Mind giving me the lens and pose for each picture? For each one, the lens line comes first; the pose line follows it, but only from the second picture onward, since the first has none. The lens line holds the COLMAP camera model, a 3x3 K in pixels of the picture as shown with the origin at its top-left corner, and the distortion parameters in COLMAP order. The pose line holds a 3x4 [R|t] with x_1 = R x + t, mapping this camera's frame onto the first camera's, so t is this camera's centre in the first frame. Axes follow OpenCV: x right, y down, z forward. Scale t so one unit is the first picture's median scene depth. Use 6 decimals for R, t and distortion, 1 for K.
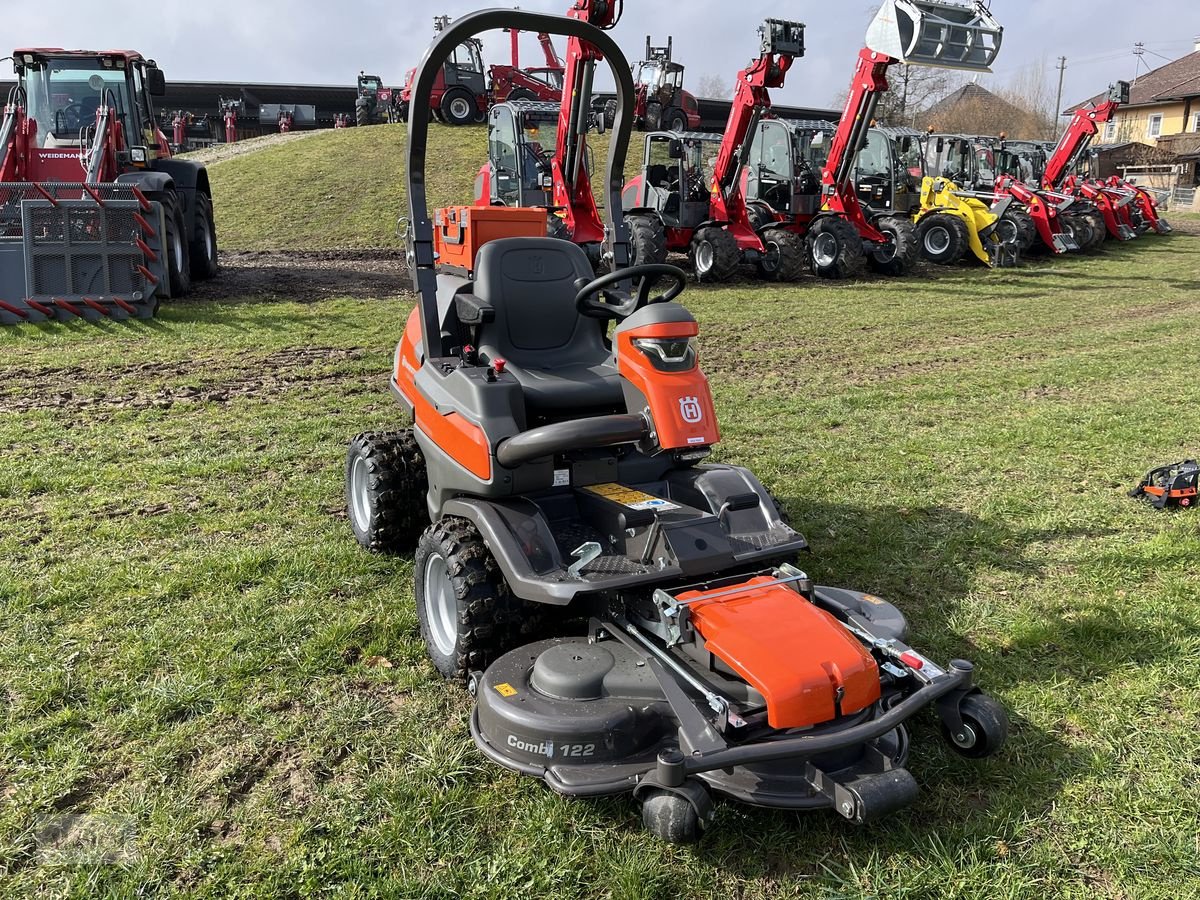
lens RADIAL K [[895.4, 0, 600.0], [0, 895.4, 450.0], [0, 0, 1]] dist [0.063818, -0.092189]
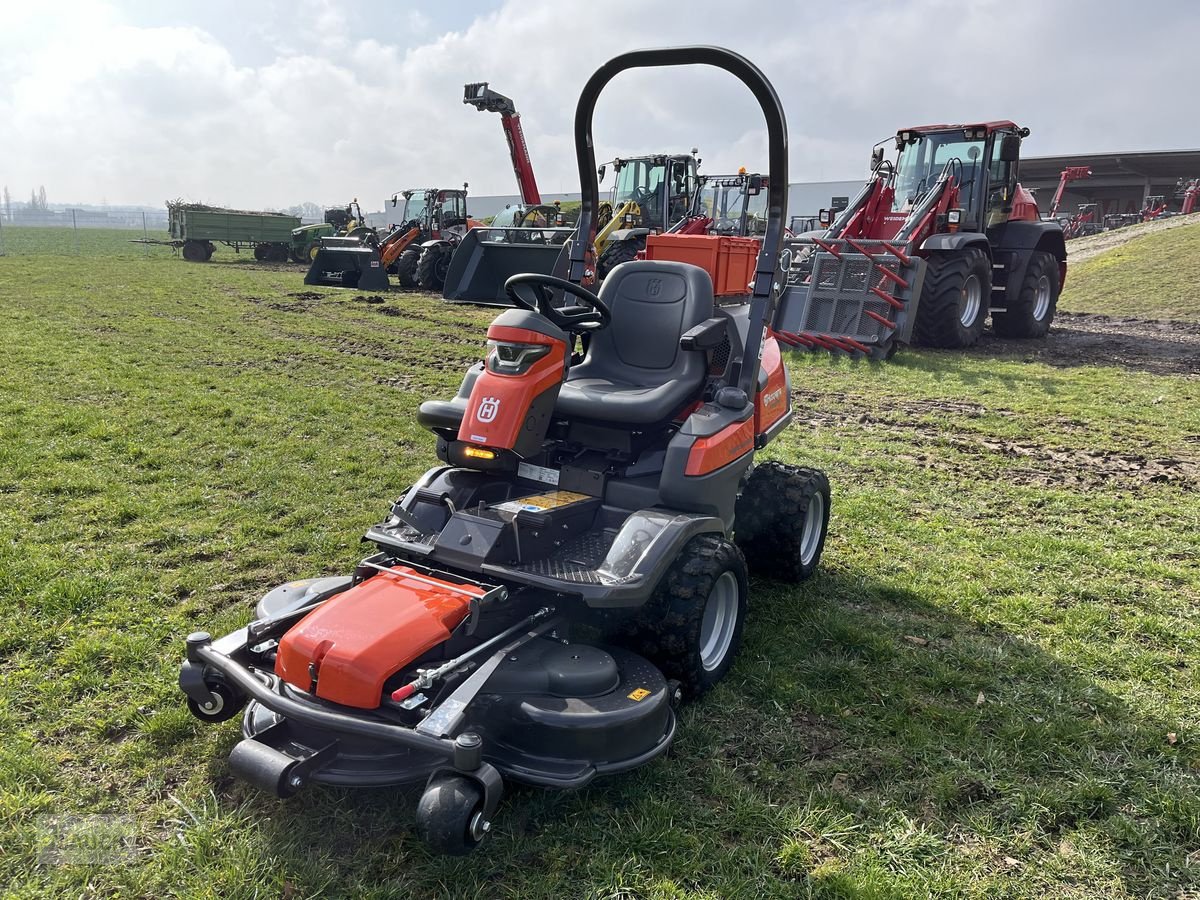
lens RADIAL K [[888.1, 0, 601.0], [0, 888.1, 437.1], [0, 0, 1]] dist [0.076182, -0.099009]
pose [[0.526868, 0.187151, -0.829087, 0.155081], [-0.257762, 0.964700, 0.053960, -0.015690], [0.809919, 0.185277, 0.556510, 0.082062]]
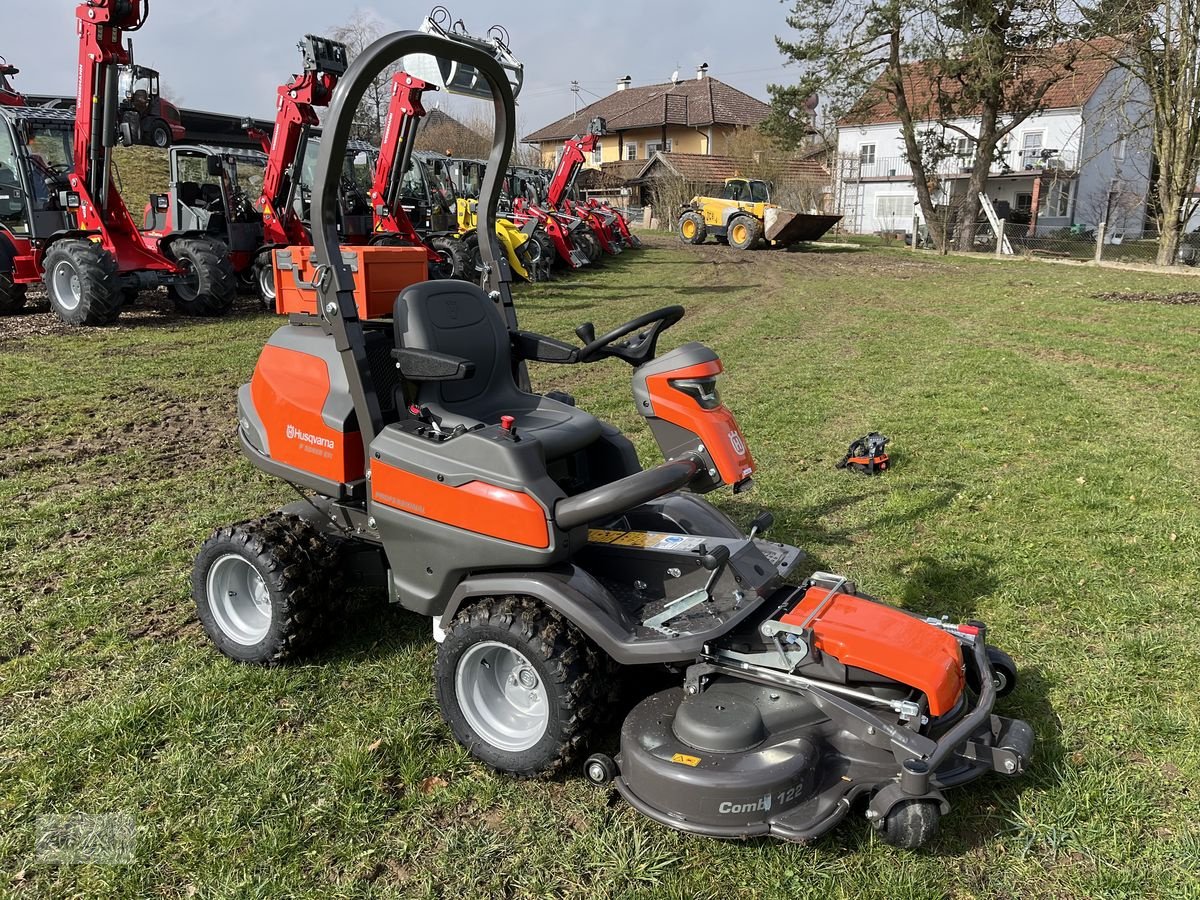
lens RADIAL K [[897.6, 0, 600.0], [0, 897.6, 450.0], [0, 0, 1]] dist [0.083573, -0.126860]
pose [[0.855167, -0.134149, 0.500694, -0.084179], [0.143578, 0.989440, 0.019871, -0.012195], [-0.498072, 0.054895, 0.865396, 0.027012]]
